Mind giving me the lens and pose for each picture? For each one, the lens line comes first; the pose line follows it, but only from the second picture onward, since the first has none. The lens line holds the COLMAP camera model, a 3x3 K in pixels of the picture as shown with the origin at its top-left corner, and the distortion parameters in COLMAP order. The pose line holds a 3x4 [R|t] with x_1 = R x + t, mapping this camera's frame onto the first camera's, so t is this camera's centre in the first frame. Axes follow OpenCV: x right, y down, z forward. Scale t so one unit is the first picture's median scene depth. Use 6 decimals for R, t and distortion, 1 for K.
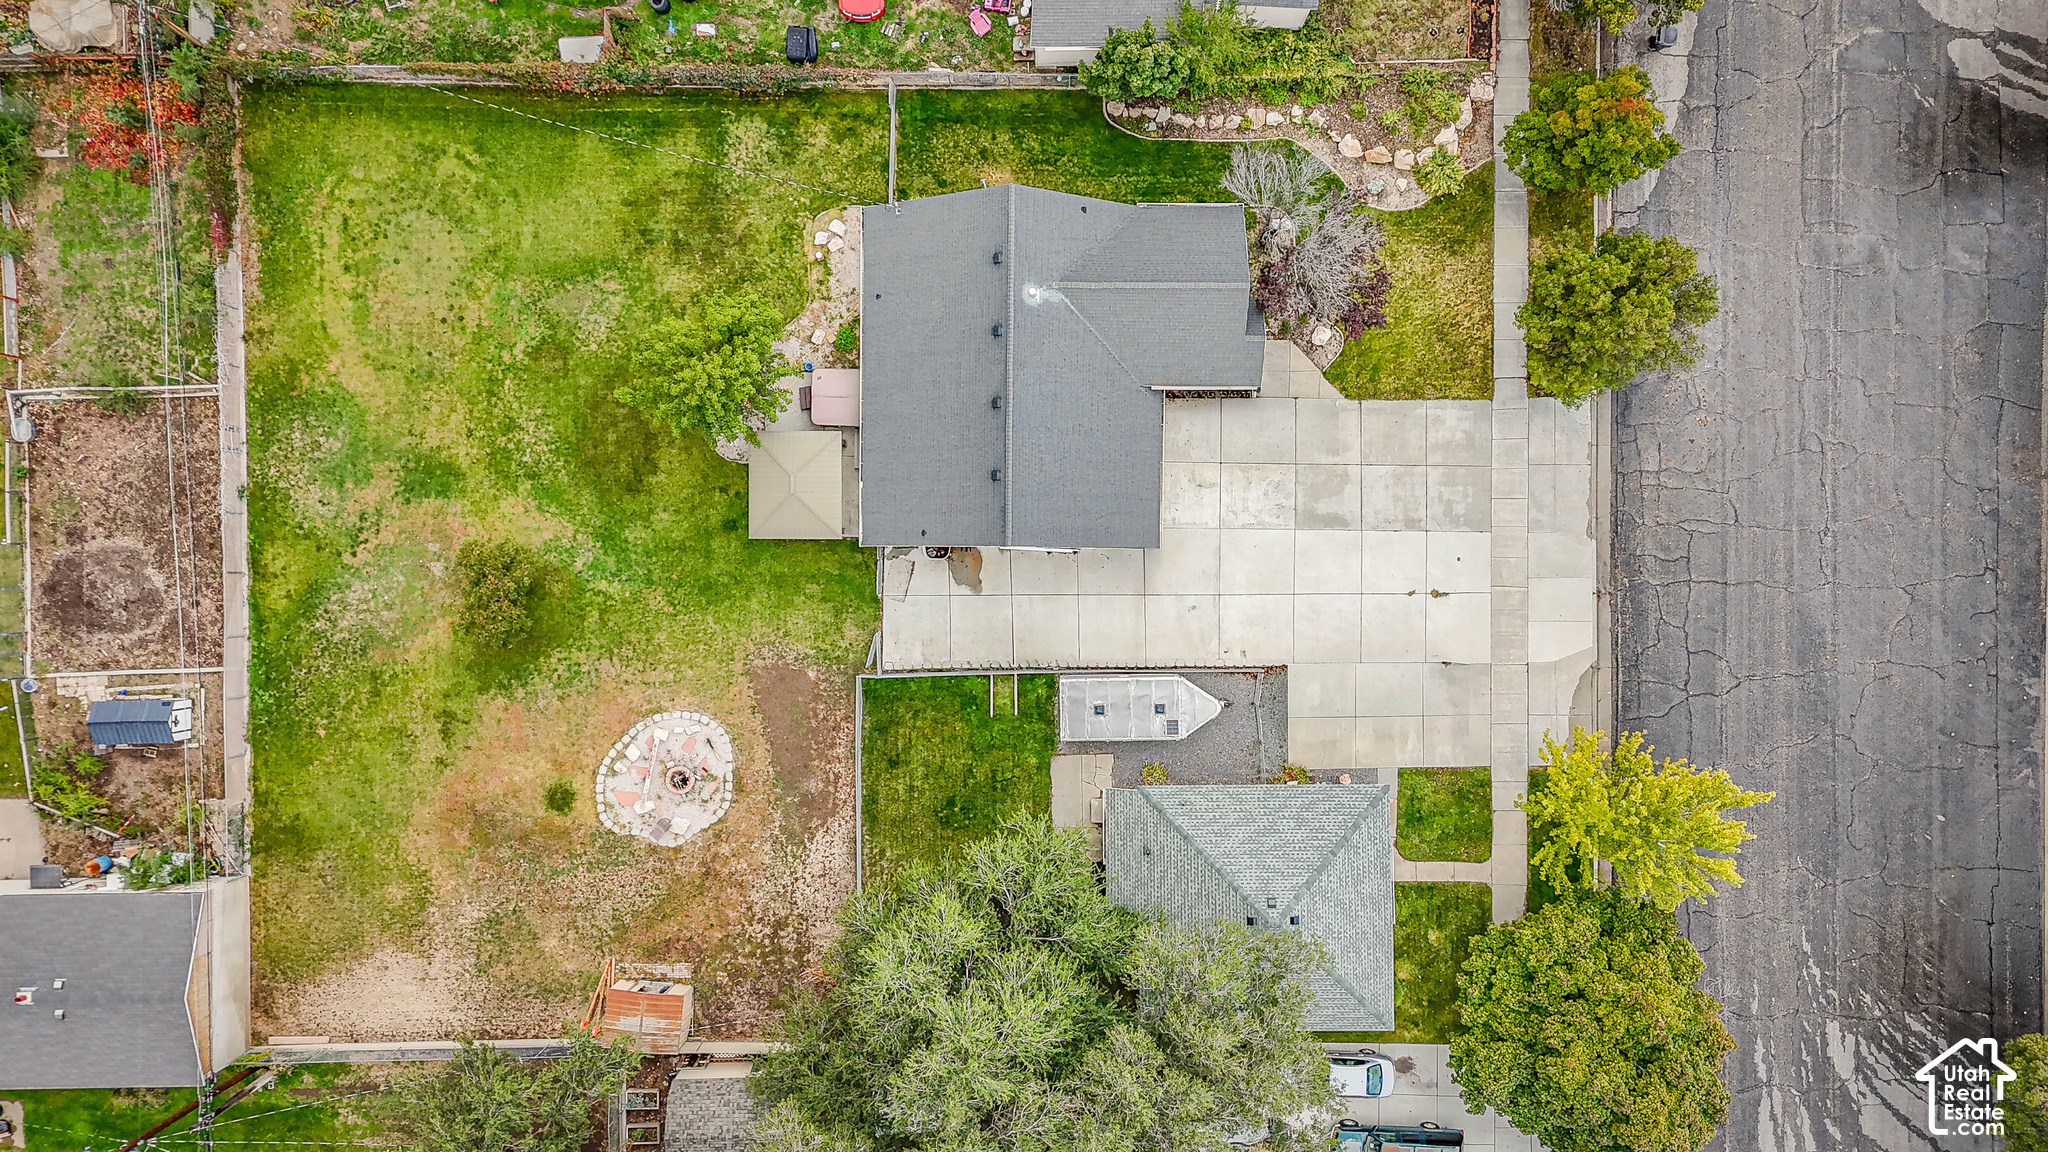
lens RADIAL K [[1489.3, 0, 1028.1], [0, 1489.3, 578.5], [0, 0, 1]] dist [0.057813, -0.022224]
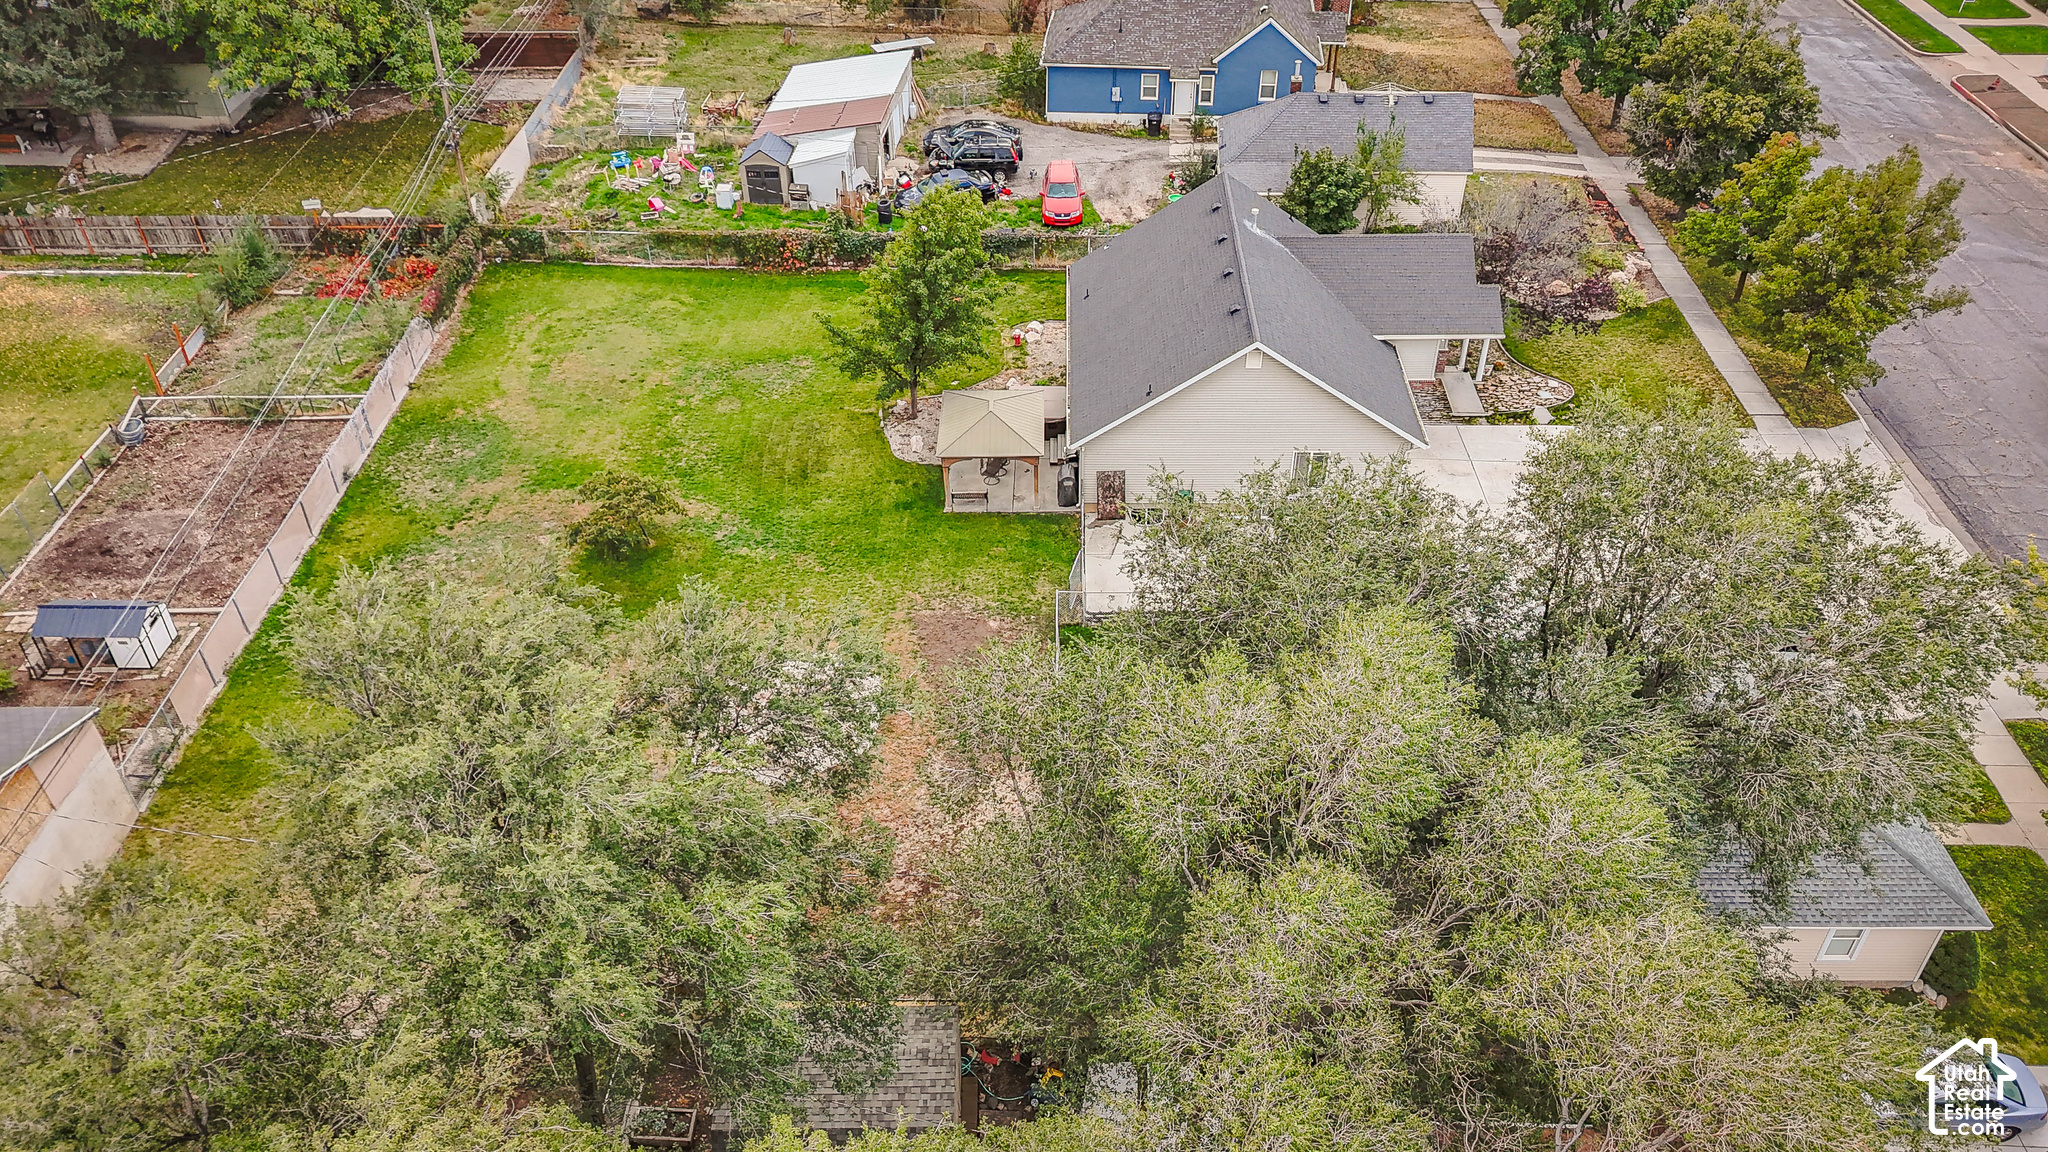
lens RADIAL K [[1489.3, 0, 1028.2], [0, 1489.3, 586.3], [0, 0, 1]] dist [0.057813, -0.022224]
pose [[0.999891, 0.014790, -0.000080, -0.128154], [-0.009193, 0.617203, -0.786750, 0.660977], [-0.011587, 0.786665, 0.617271, 0.511302]]
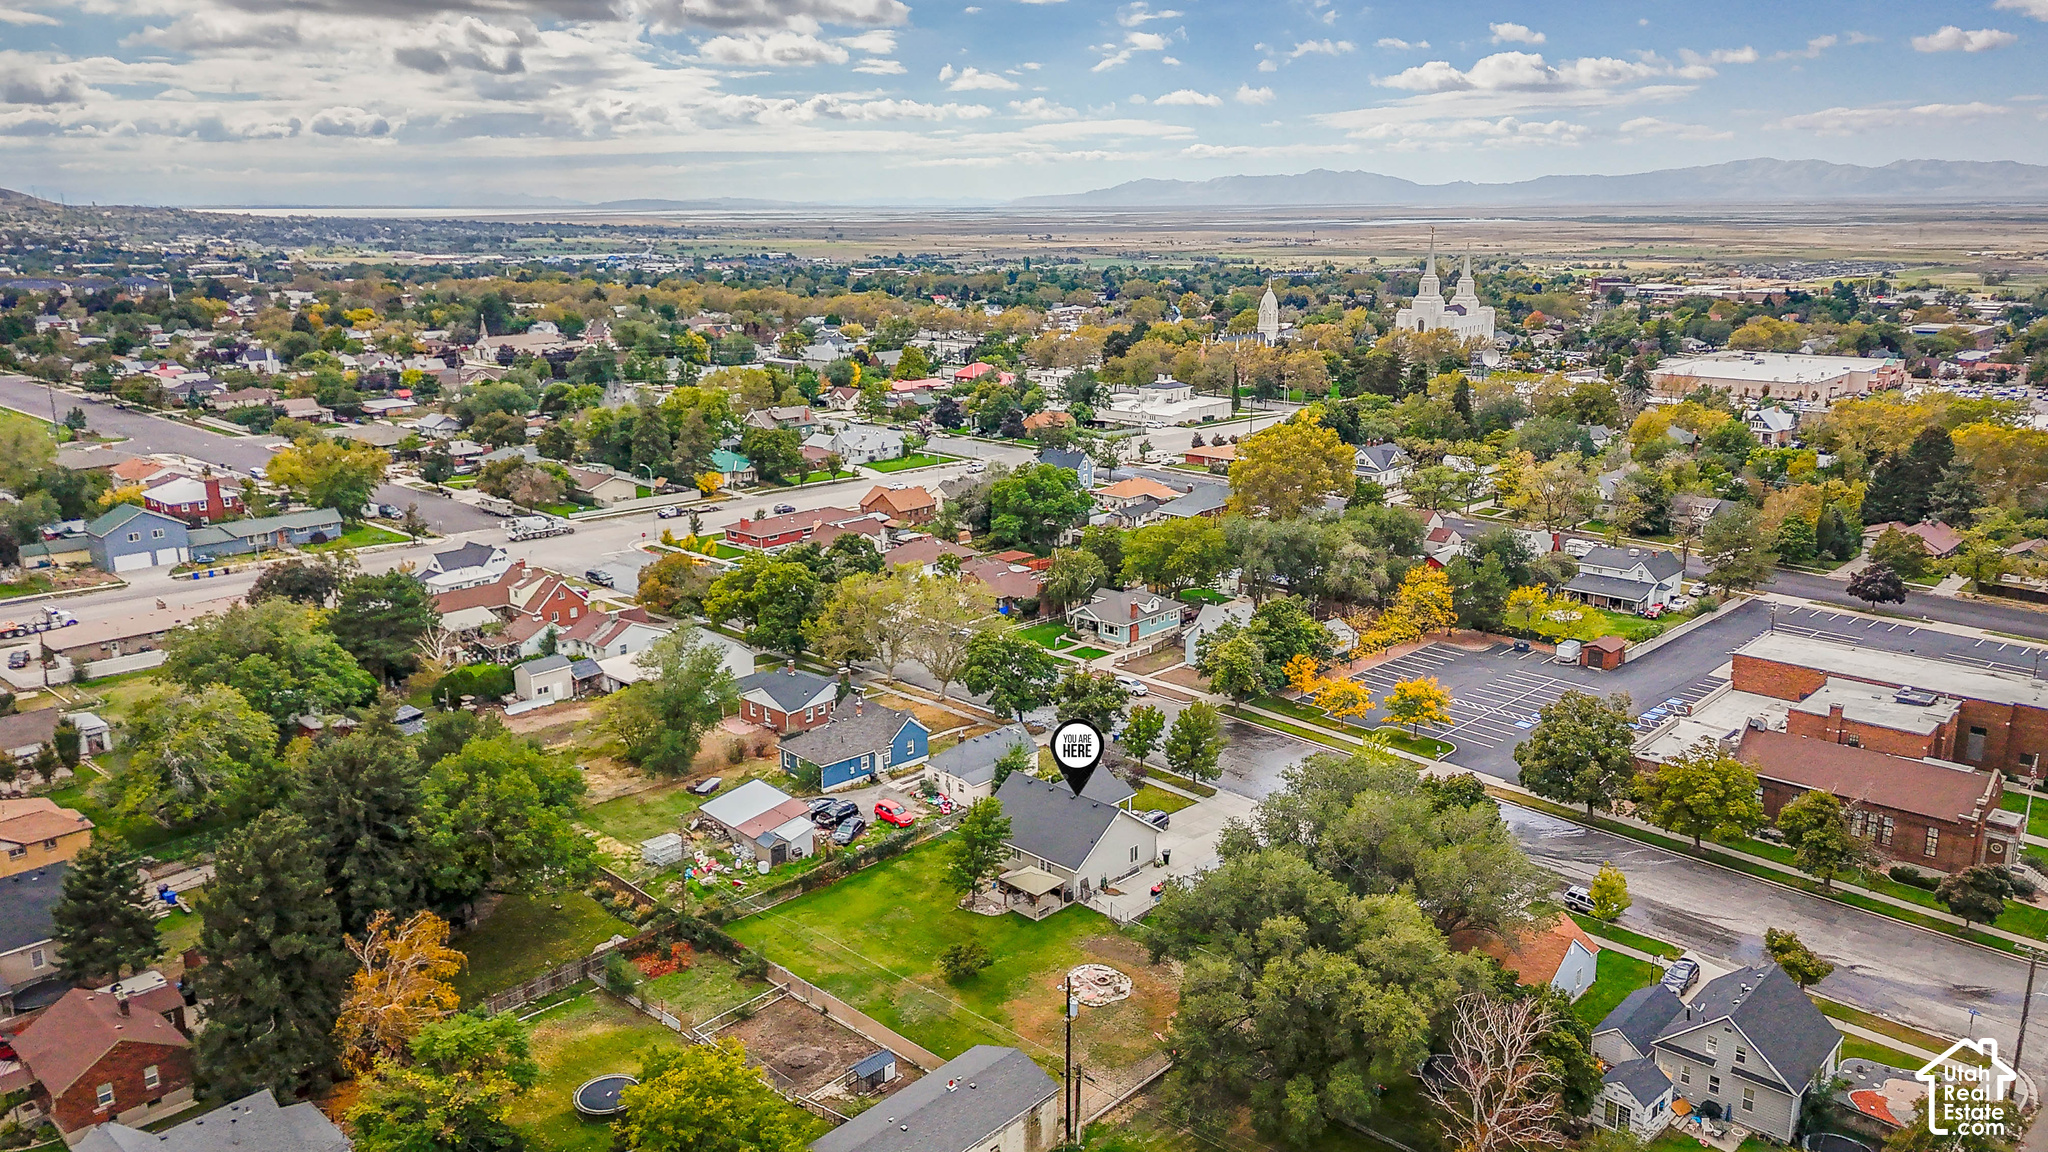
lens RADIAL K [[1489.3, 0, 1023.5], [0, 1489.3, 572.3], [0, 0, 1]] dist [0.057813, -0.022224]
pose [[0.685356, -0.163686, 0.709573, -1.559468], [0.728208, 0.155276, -0.667535, 1.244485], [-0.000913, 0.974216, 0.225617, 0.077125]]
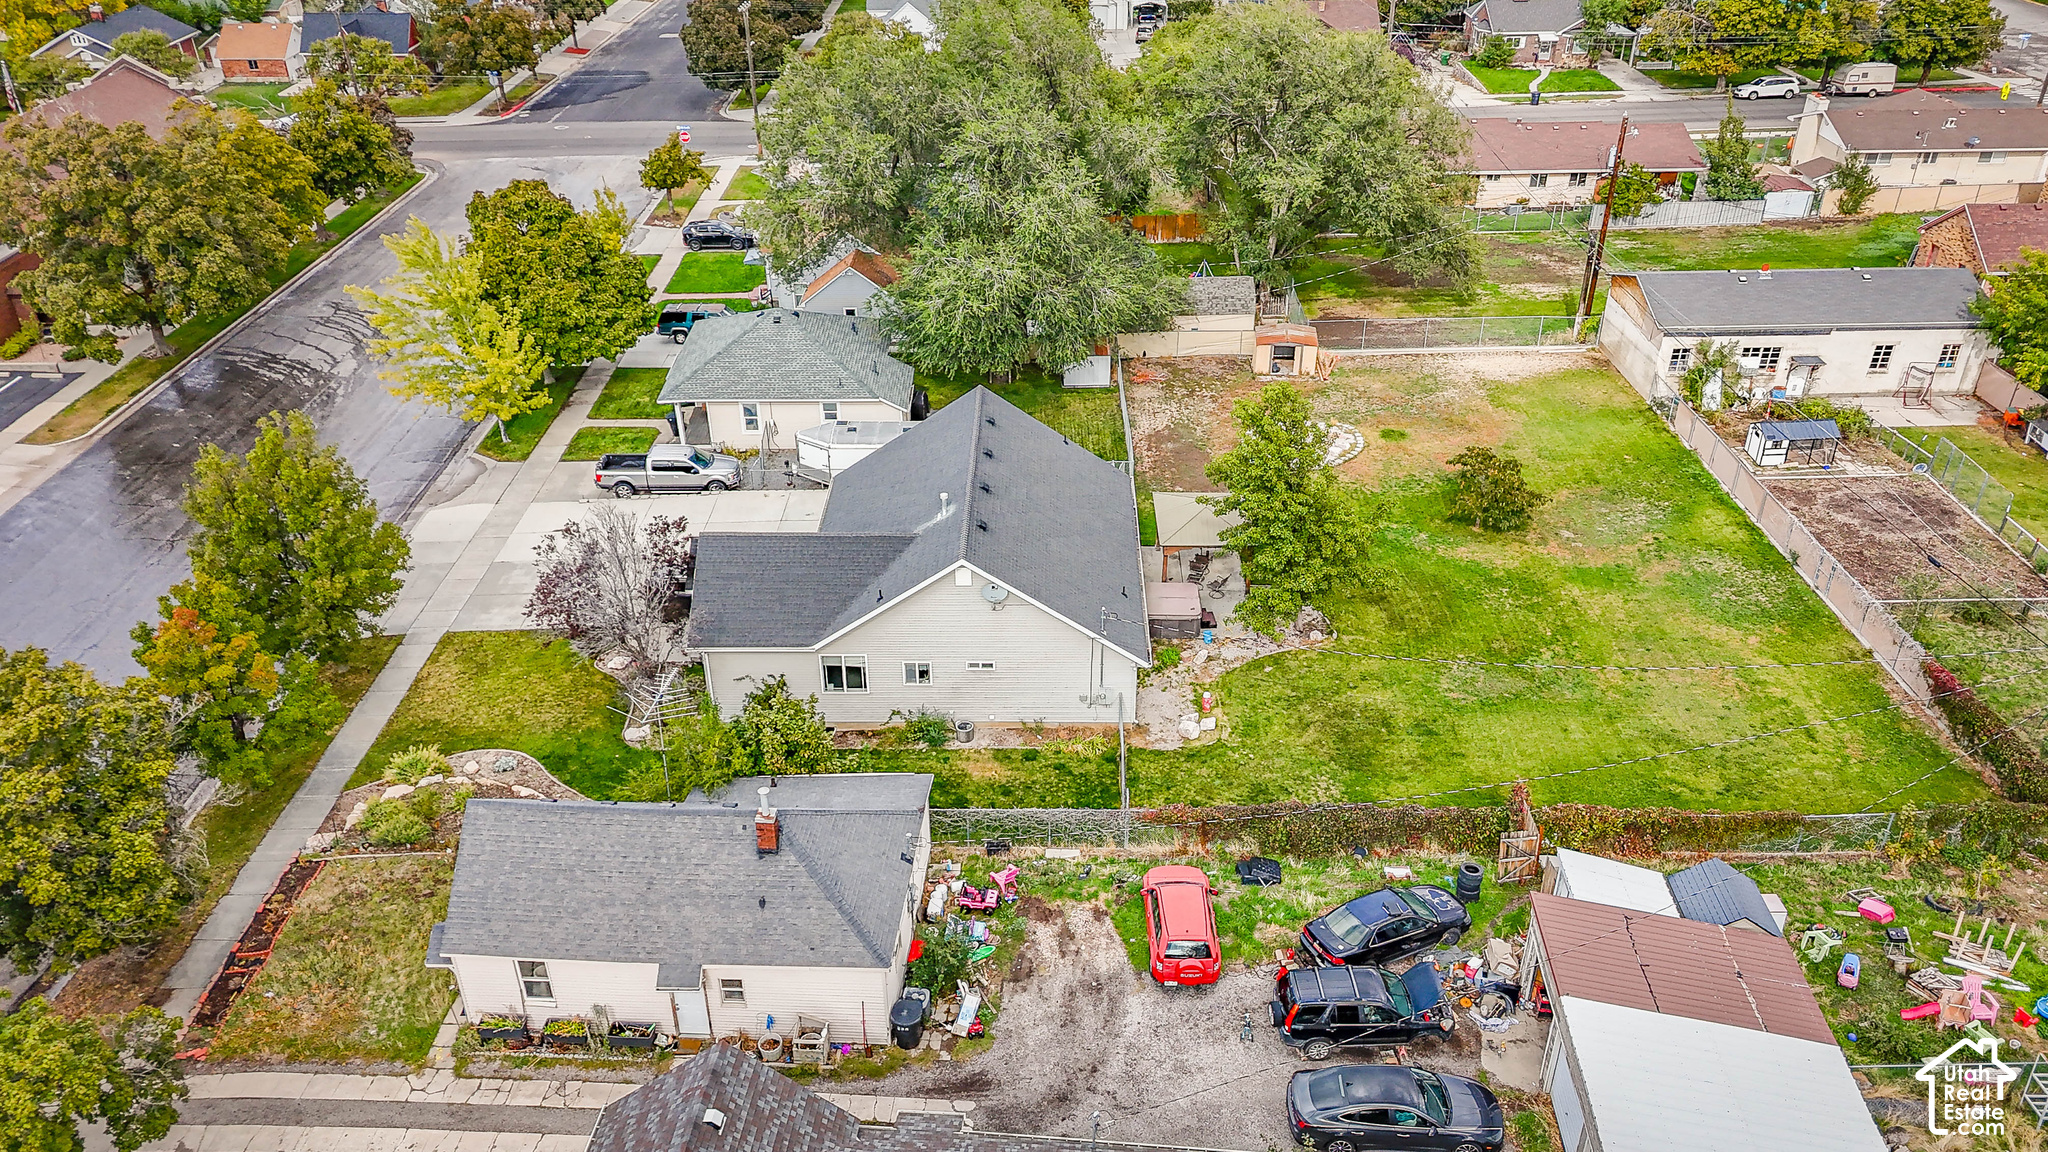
lens RADIAL K [[1489.3, 0, 1025.0], [0, 1489.3, 575.1], [0, 0, 1]] dist [0.057813, -0.022224]
pose [[-0.999630, 0.020109, 0.018308, -0.055197], [0.005099, -0.522706, 0.852498, -0.873463], [0.026713, 0.852276, 0.522410, 0.501601]]
